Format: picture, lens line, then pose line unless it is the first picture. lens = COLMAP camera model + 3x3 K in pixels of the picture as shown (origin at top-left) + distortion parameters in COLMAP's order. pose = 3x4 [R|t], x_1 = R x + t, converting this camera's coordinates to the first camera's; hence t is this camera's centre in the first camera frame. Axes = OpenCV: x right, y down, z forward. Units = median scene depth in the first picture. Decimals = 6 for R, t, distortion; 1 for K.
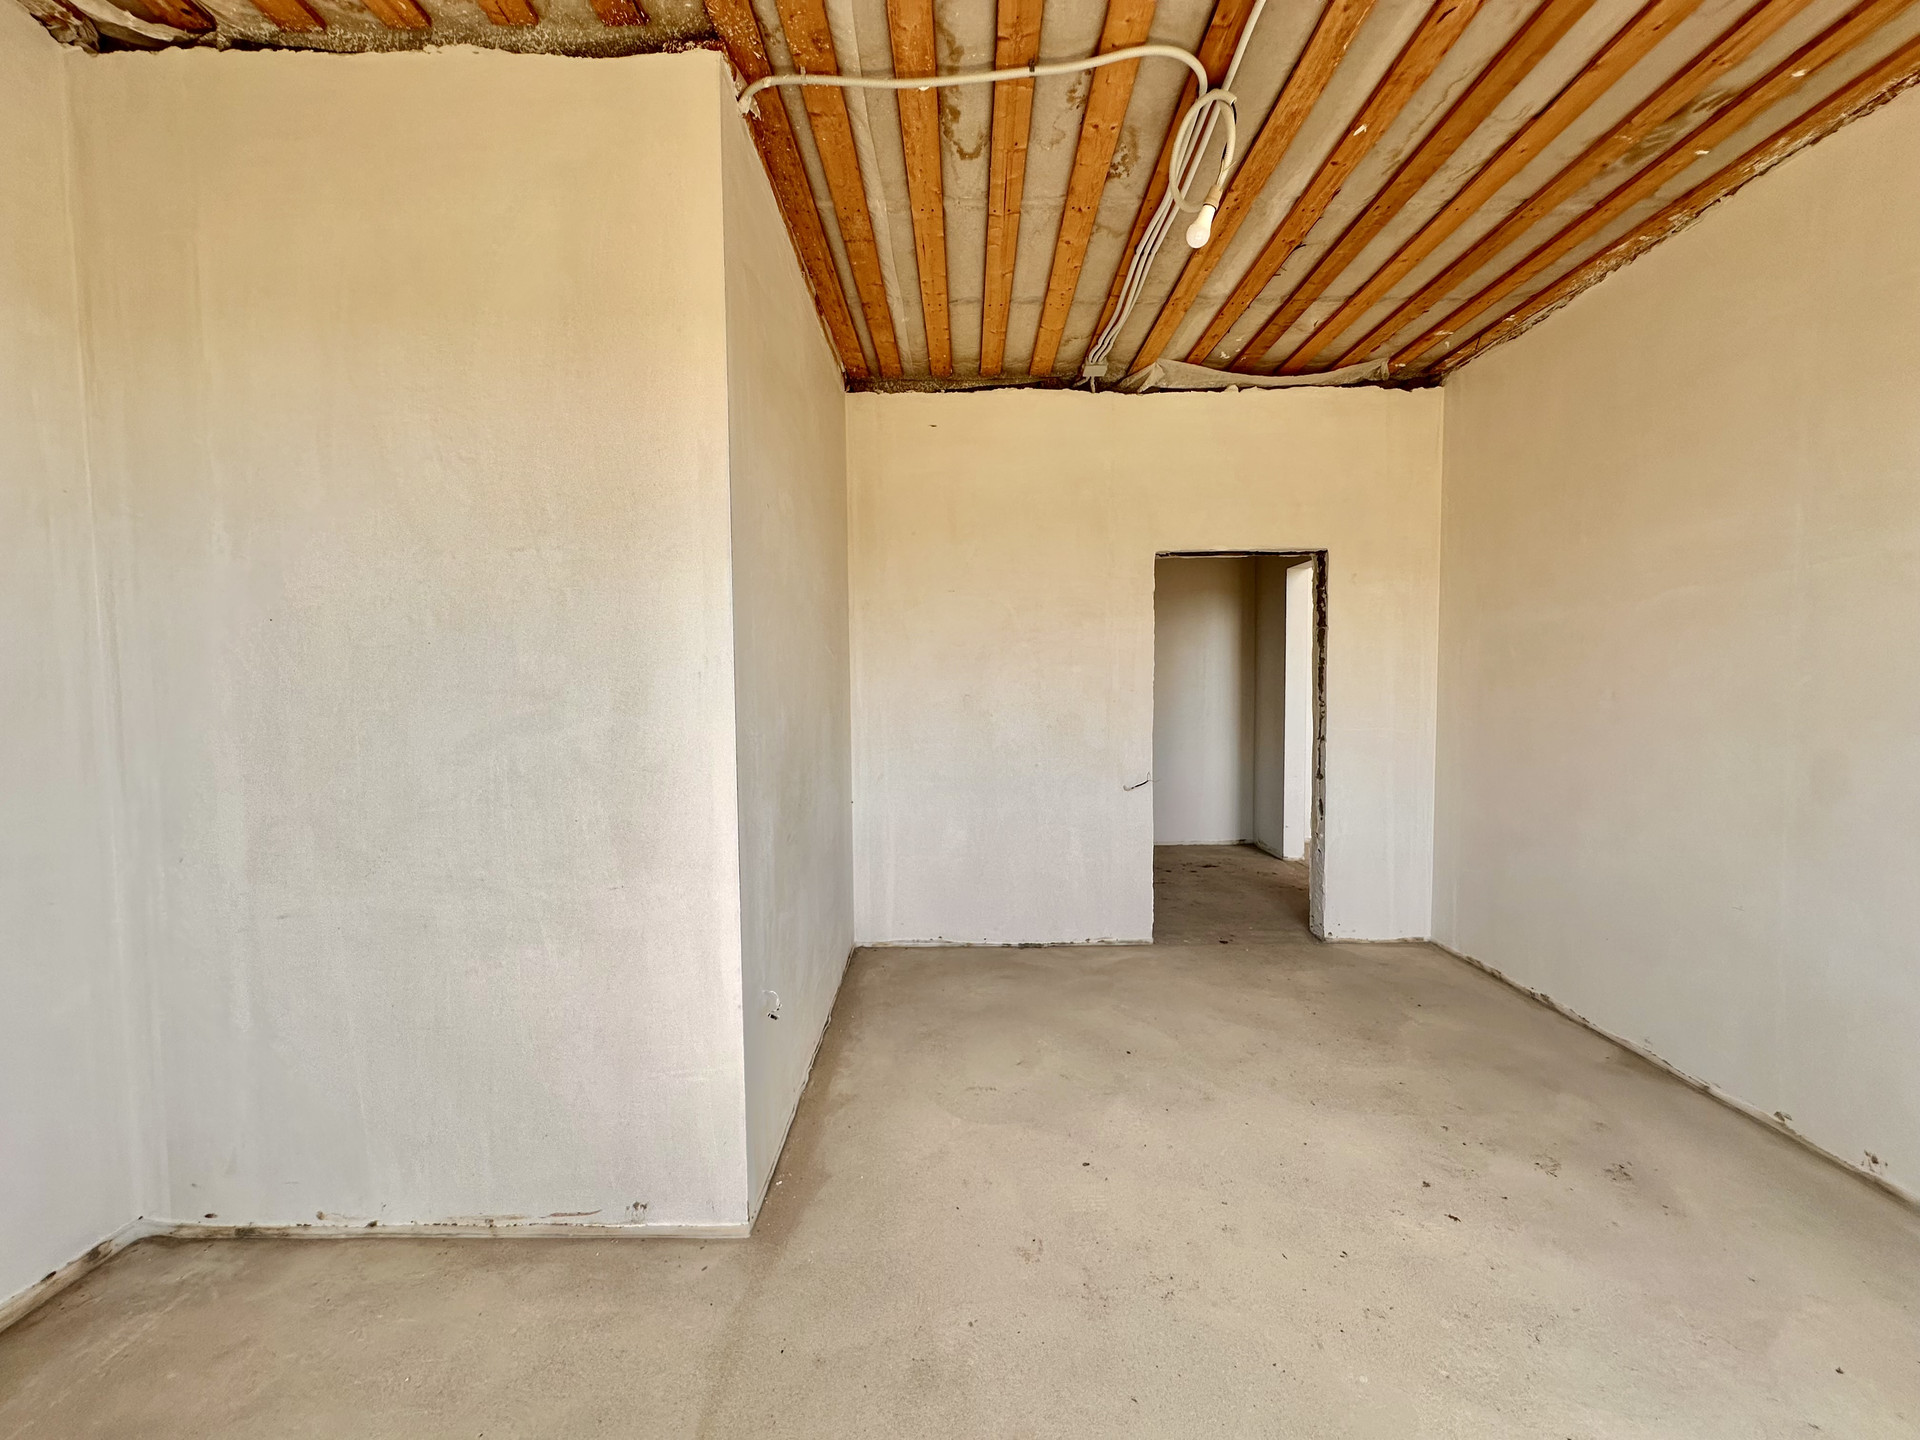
lens RADIAL K [[768.4, 0, 957.2], [0, 768.4, 718.3], [0, 0, 1]] dist [-0.000502, 0.000351]
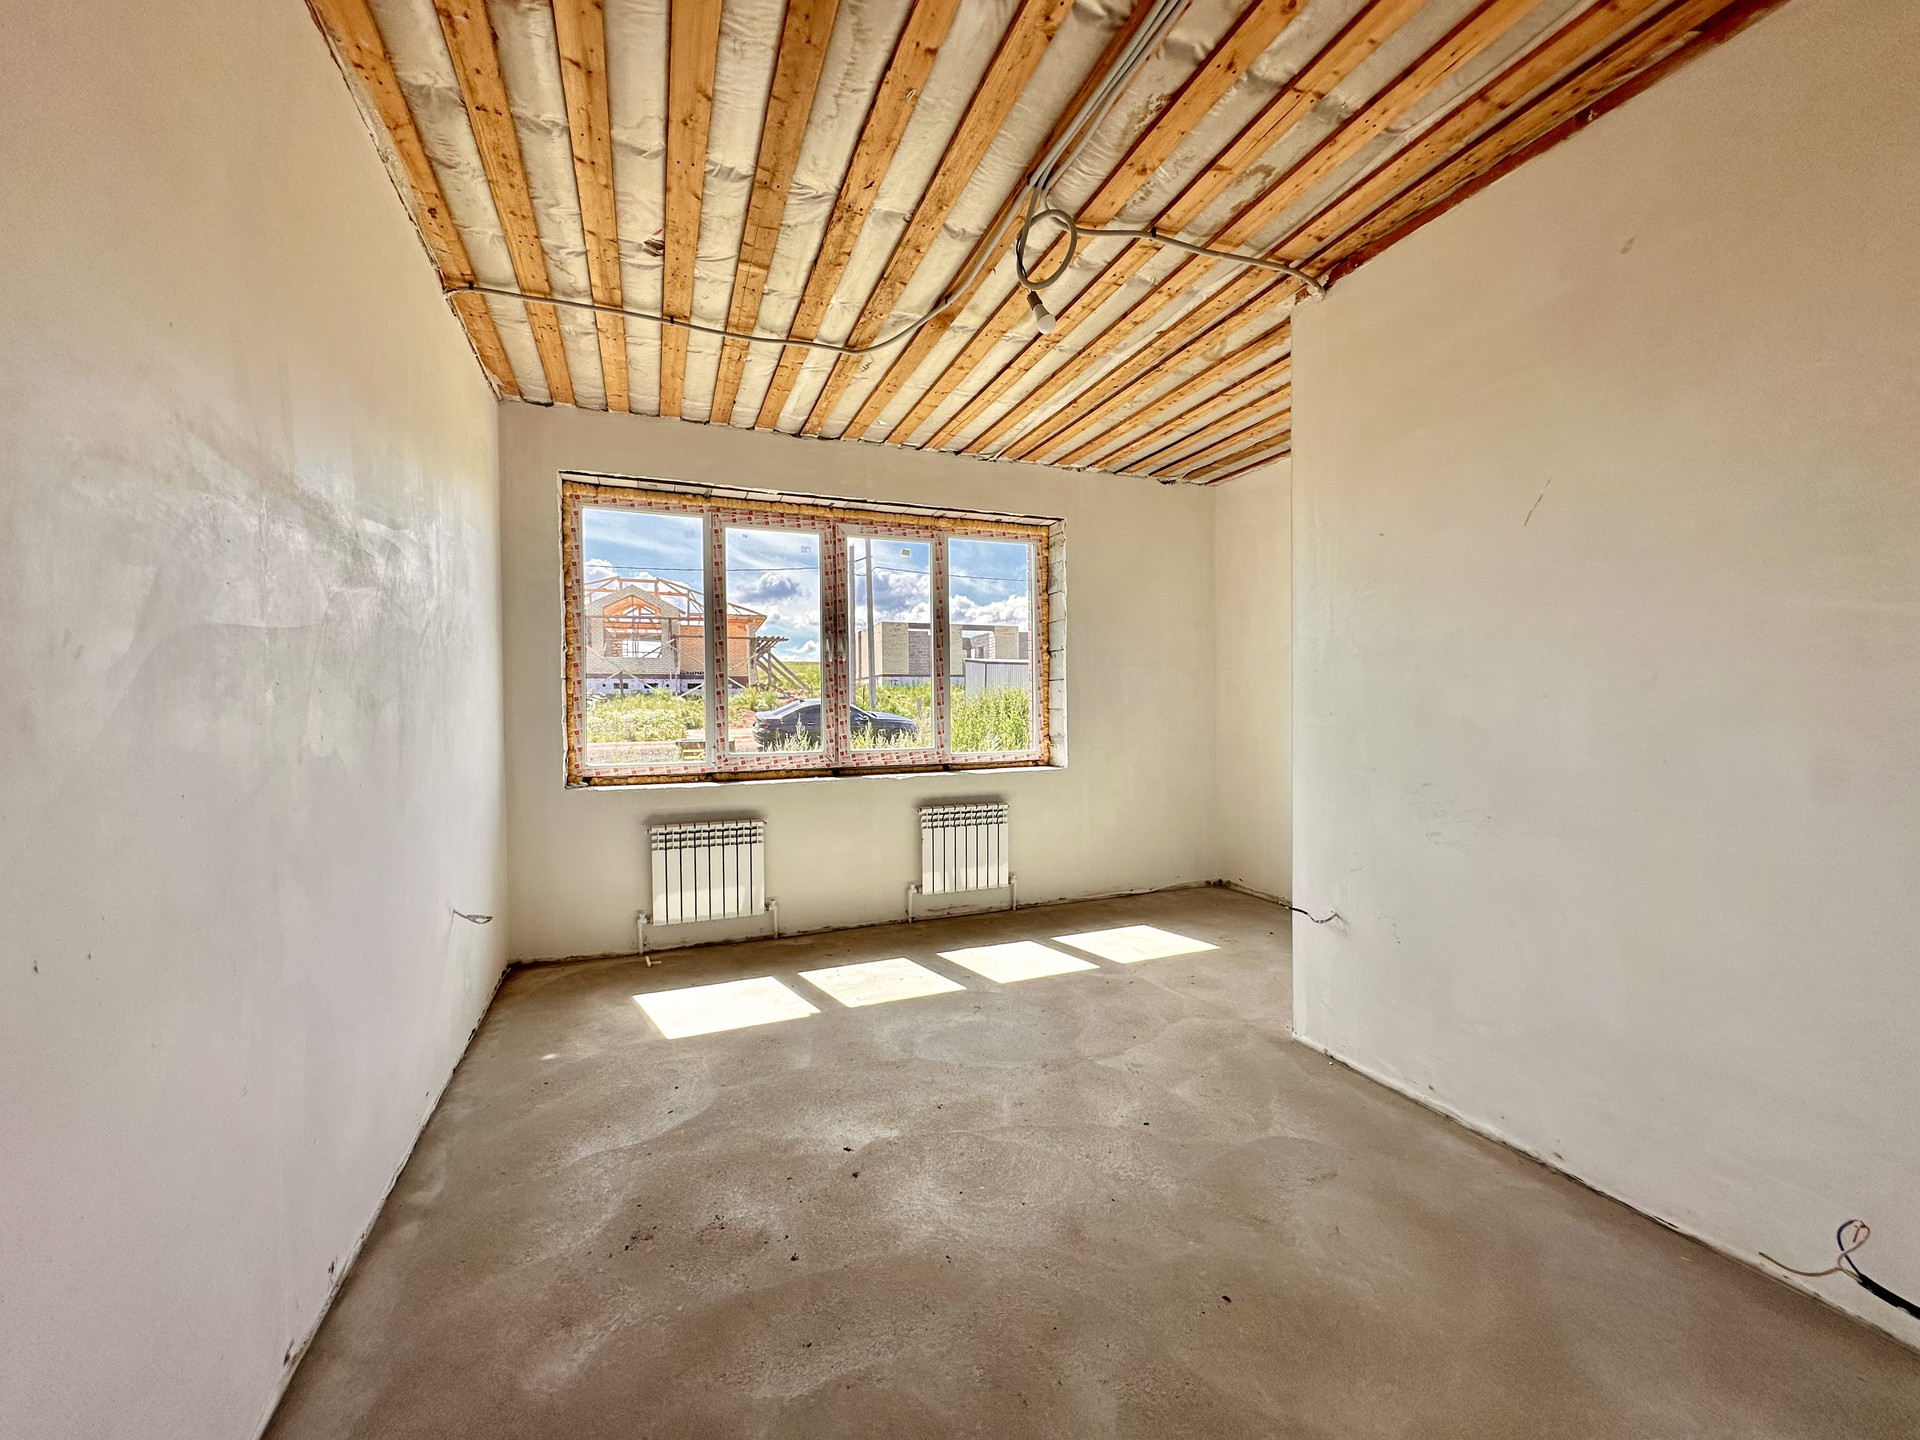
lens RADIAL K [[768.4, 0, 952.4], [0, 768.4, 717.1], [0, 0, 1]] dist [-0.000502, 0.000351]
pose [[-0.928380, 0.021966, -0.370983, 0.931855], [0.000519, 0.998327, 0.057815, -0.072934], [0.371632, 0.053482, -0.926838, 2.136311]]
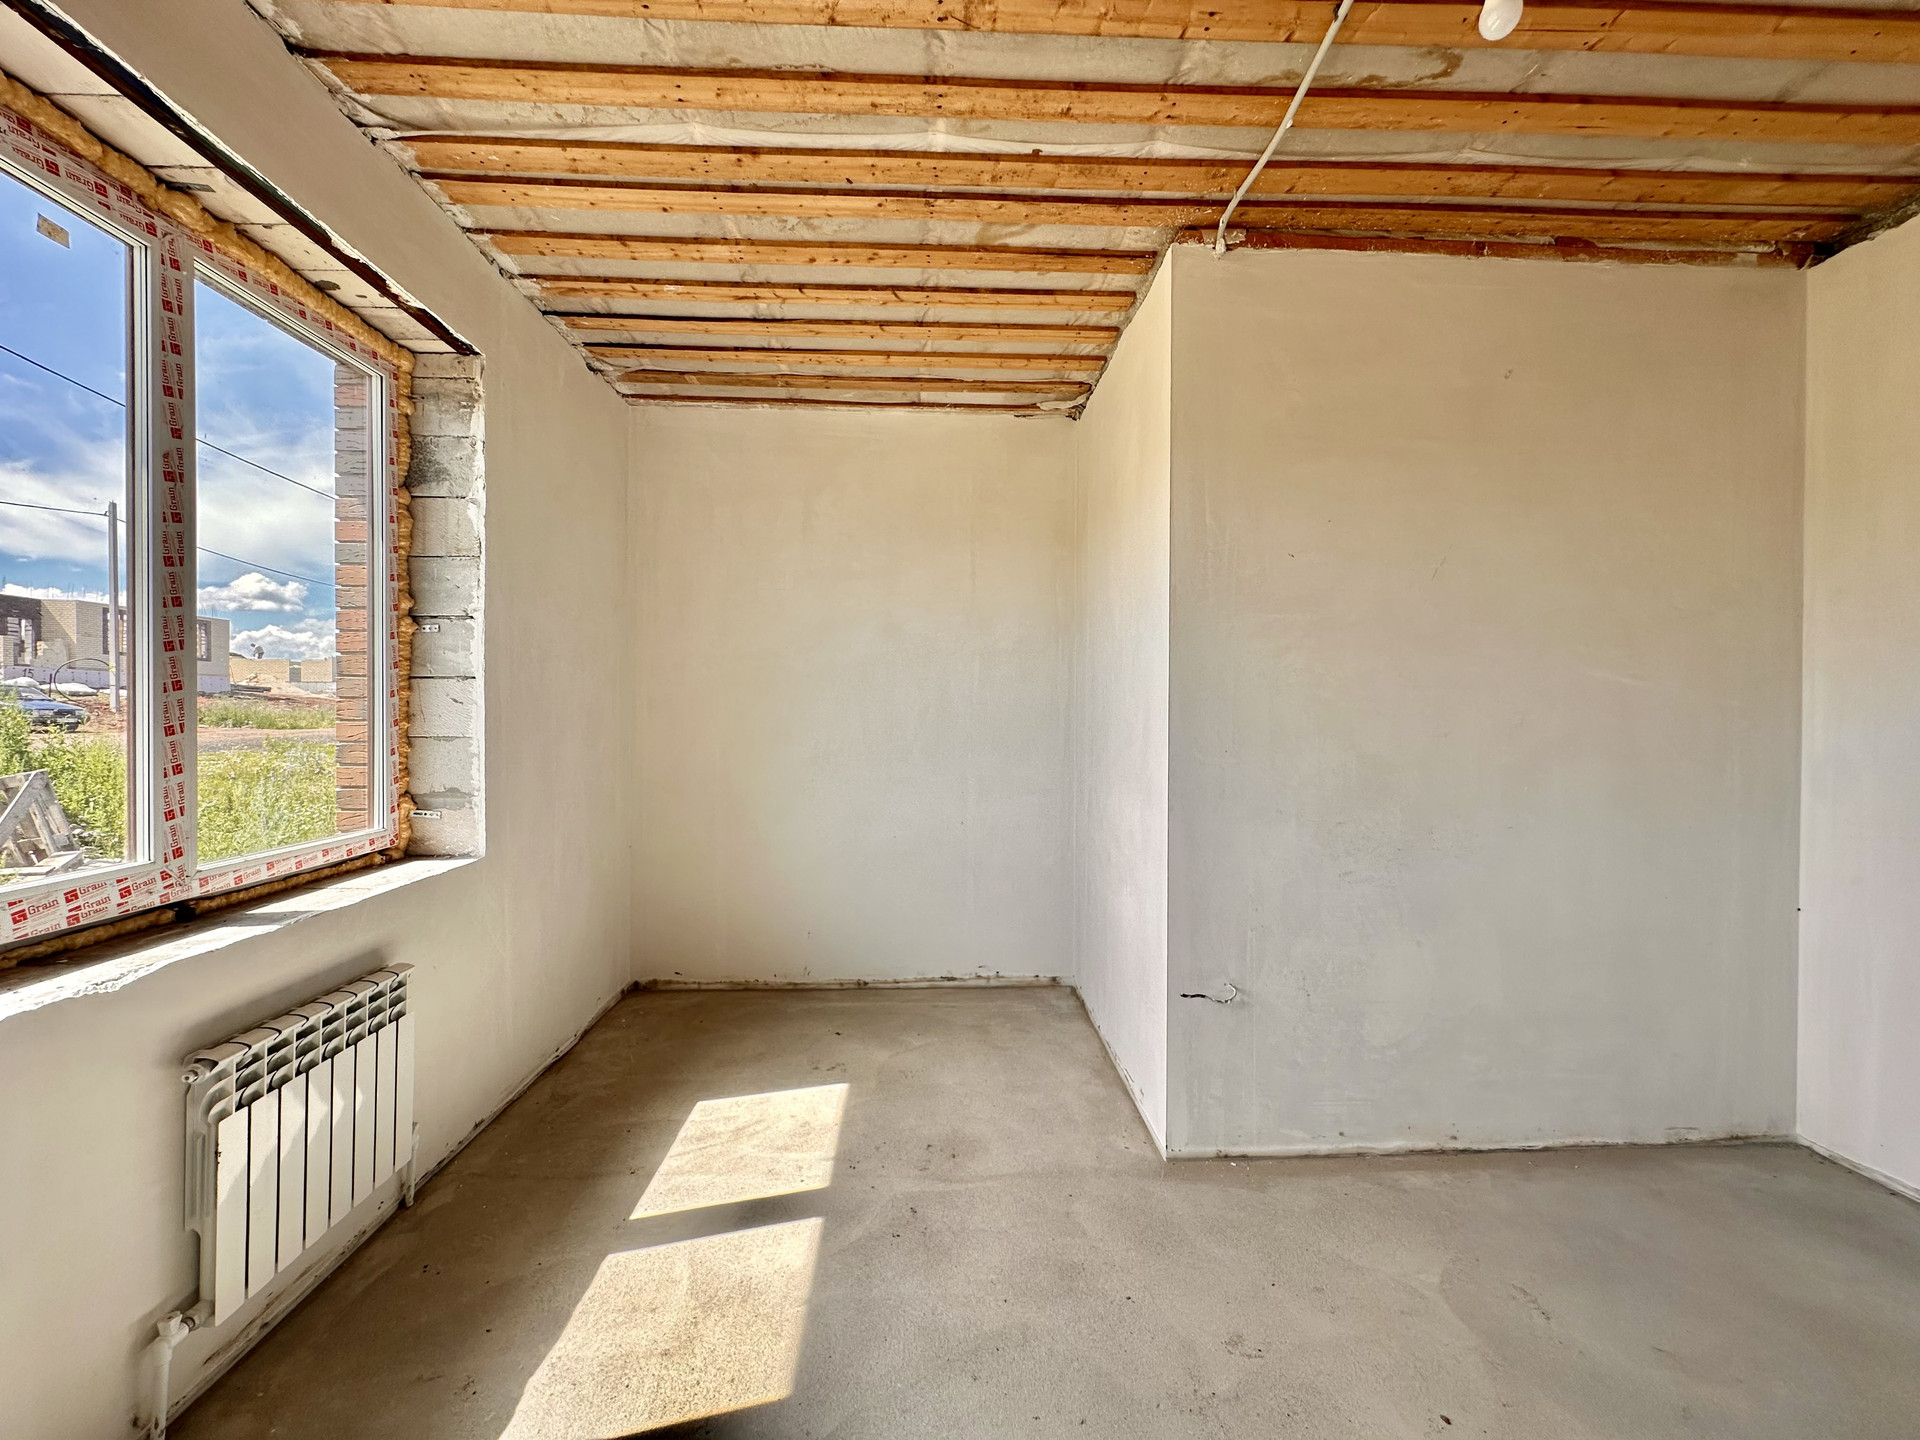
lens RADIAL K [[768.4, 0, 958.2], [0, 768.4, 718.2], [0, 0, 1]] dist [-0.000502, 0.000351]
pose [[0.048143, 0.015587, -0.998719, 0.938554], [-0.052262, 0.998548, 0.013065, -0.040791], [0.997472, 0.051566, 0.048887, 0.559617]]
